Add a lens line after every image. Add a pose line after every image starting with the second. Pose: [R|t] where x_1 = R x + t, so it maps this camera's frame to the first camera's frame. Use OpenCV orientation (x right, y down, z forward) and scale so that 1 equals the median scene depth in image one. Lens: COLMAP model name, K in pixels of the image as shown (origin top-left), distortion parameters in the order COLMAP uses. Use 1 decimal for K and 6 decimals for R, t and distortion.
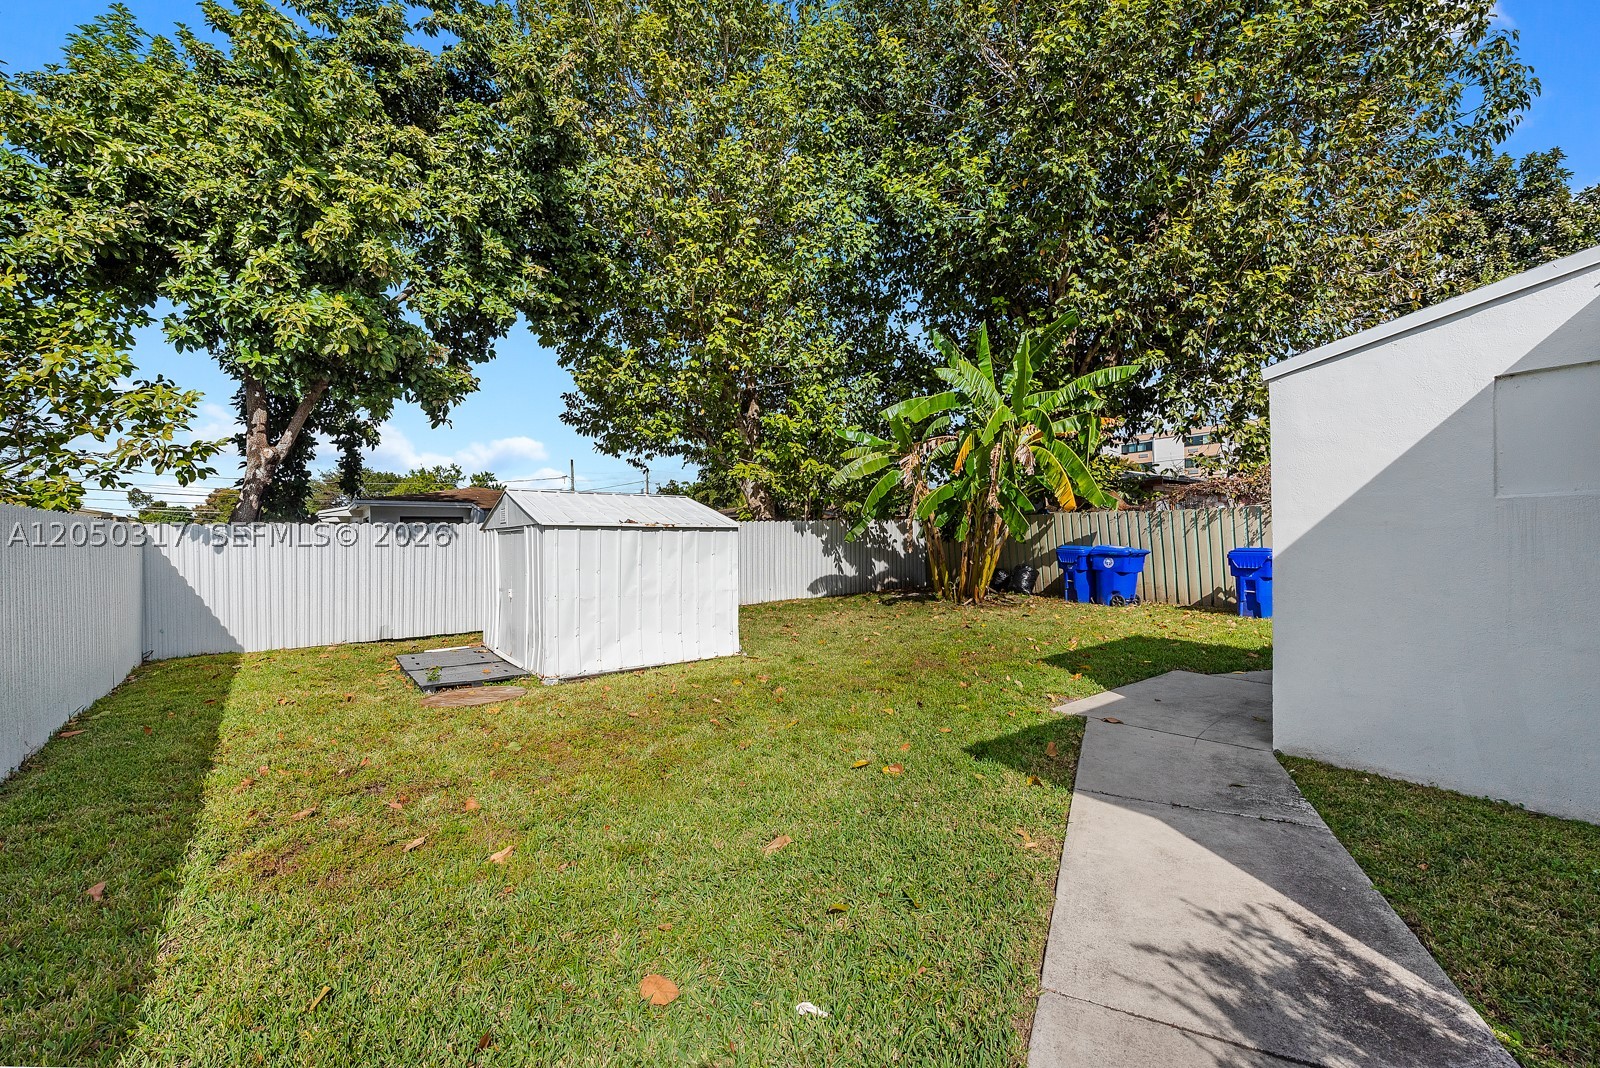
lens RADIAL K [[675.8, 0, 796.1], [0, 675.8, 520.9], [0, 0, 1]] dist [0.015367, -0.000661]
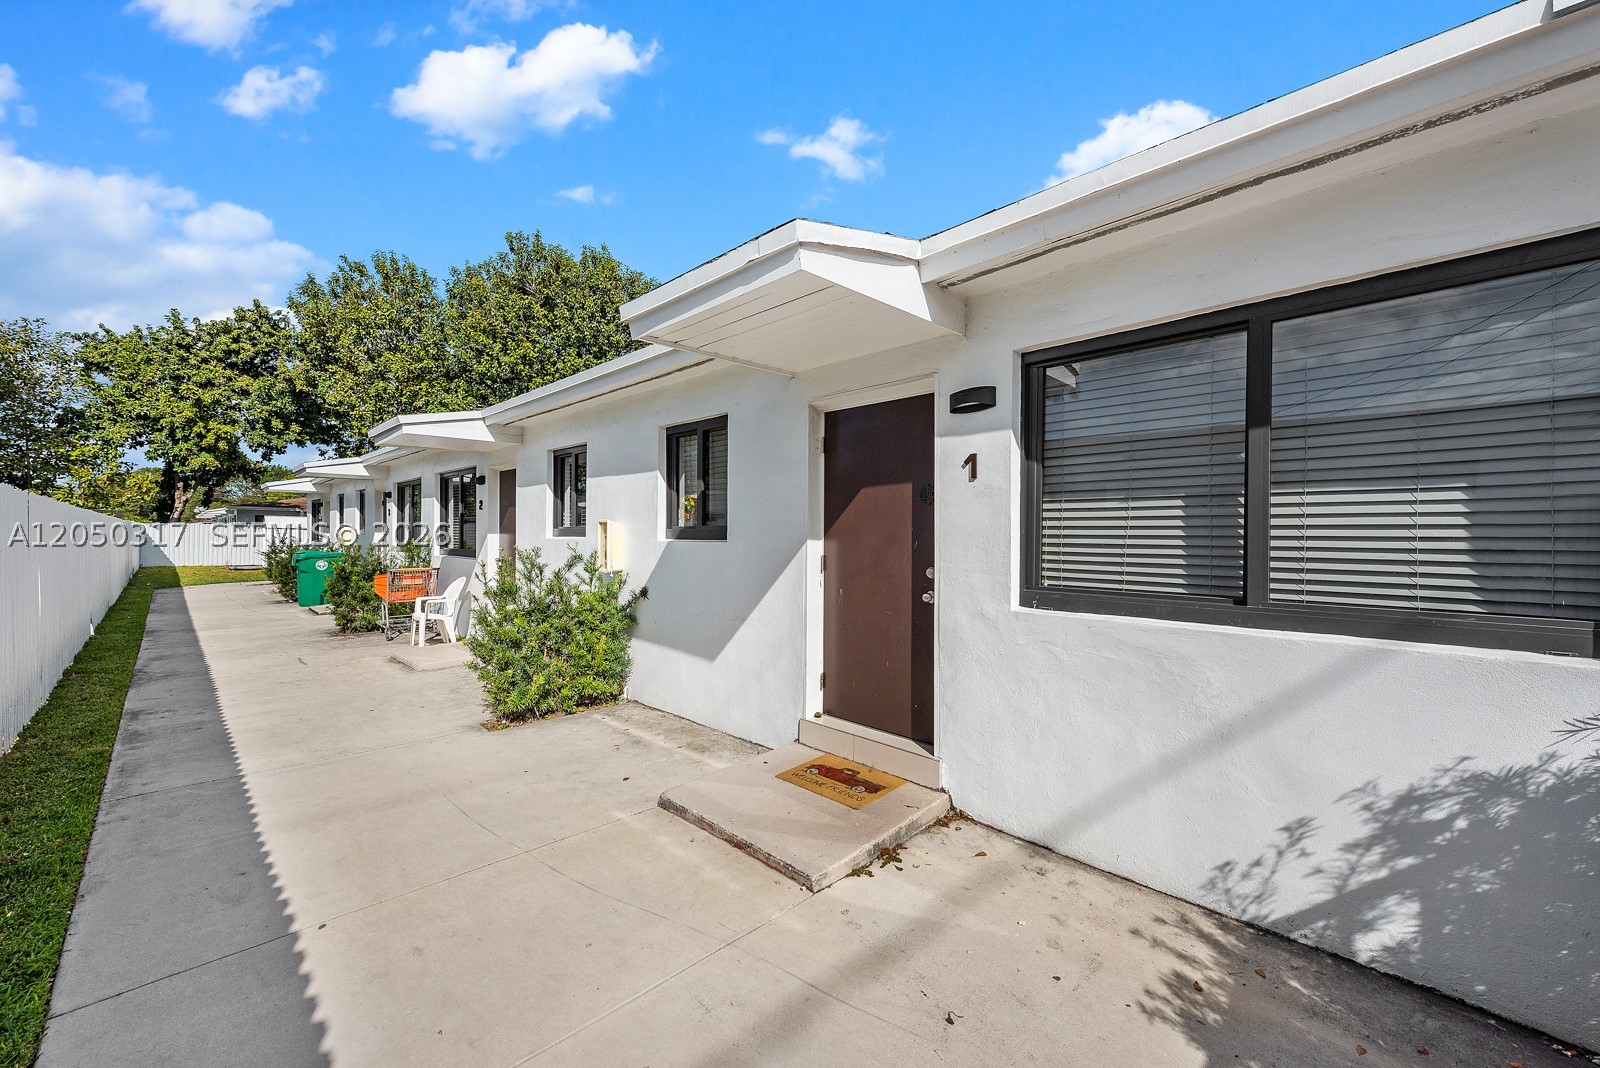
lens RADIAL K [[639.6, 0, 830.0], [0, 639.6, 544.1], [0, 0, 1]] dist [-0.000918, -0.004204]
pose [[0.985244, 0.031889, 0.168157, 1.369034], [-0.037679, 0.998798, 0.031359, -0.083177], [-0.166955, -0.037233, 0.985261, -1.966525]]
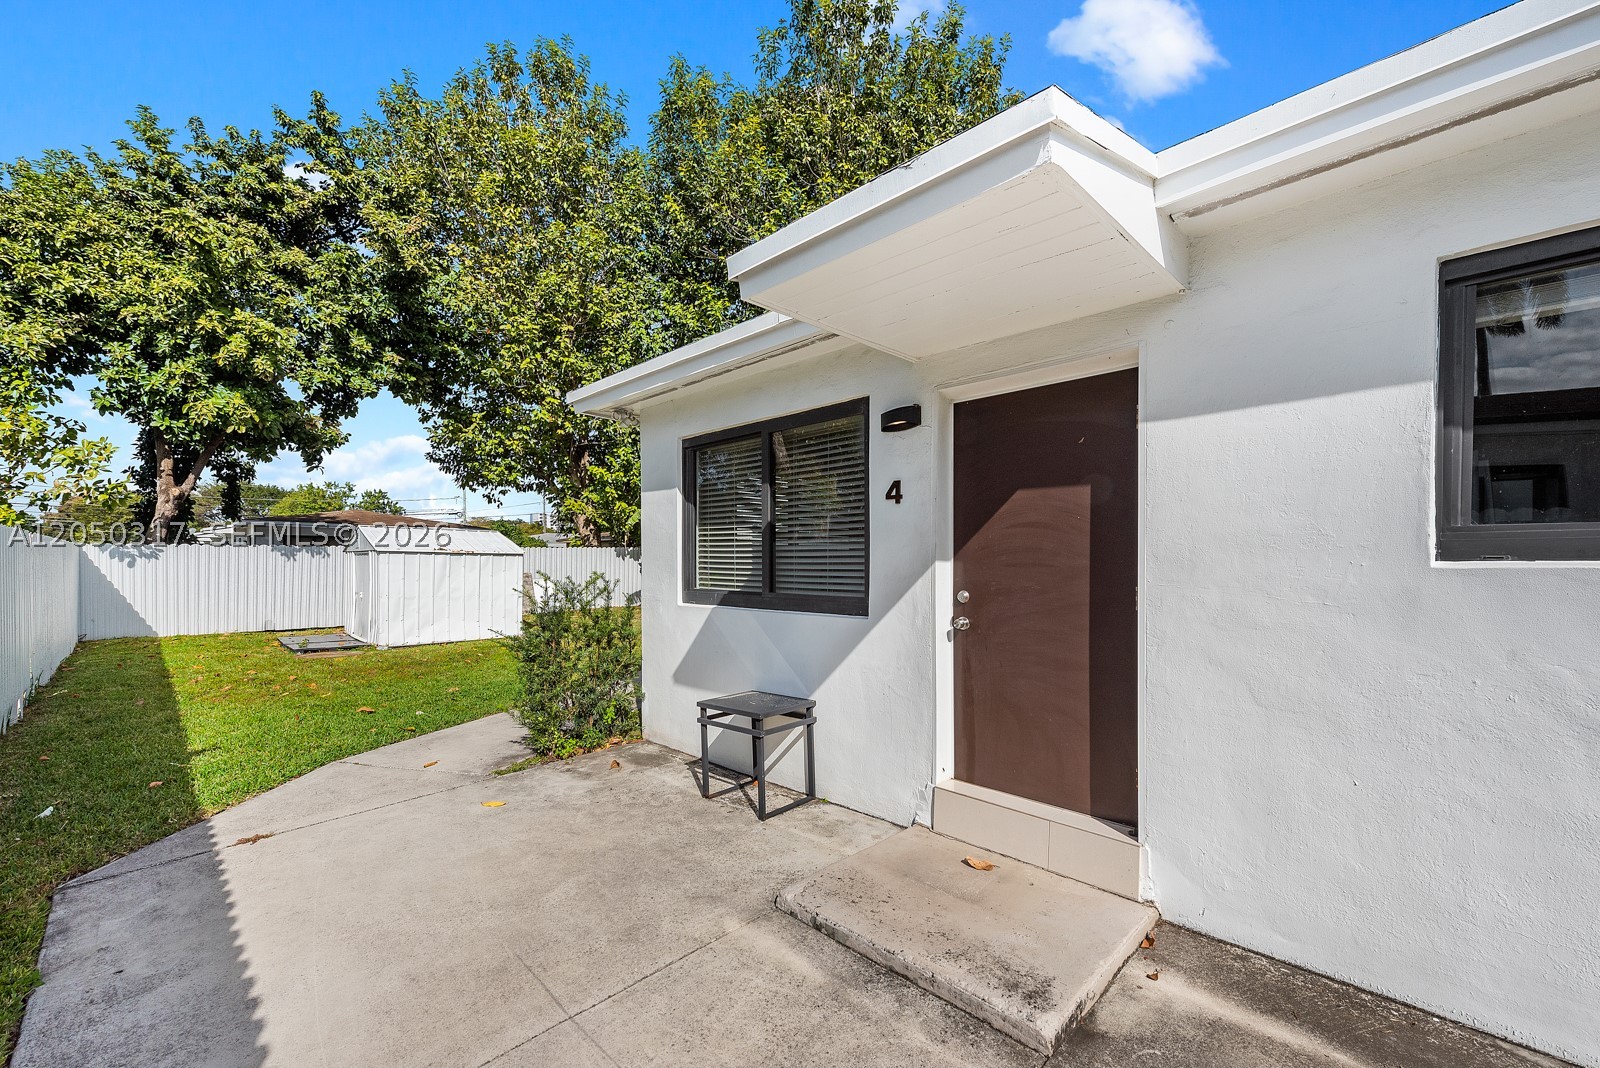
lens RADIAL K [[648.0, 0, 802.8], [0, 648.0, 557.0], [0, 0, 1]] dist [0.001501, 0.000091]
pose [[0.988780, 0.018122, 0.148277, 0.254391], [-0.021317, 0.999573, 0.019987, -0.020805], [-0.147851, -0.022924, 0.988744, -0.433685]]
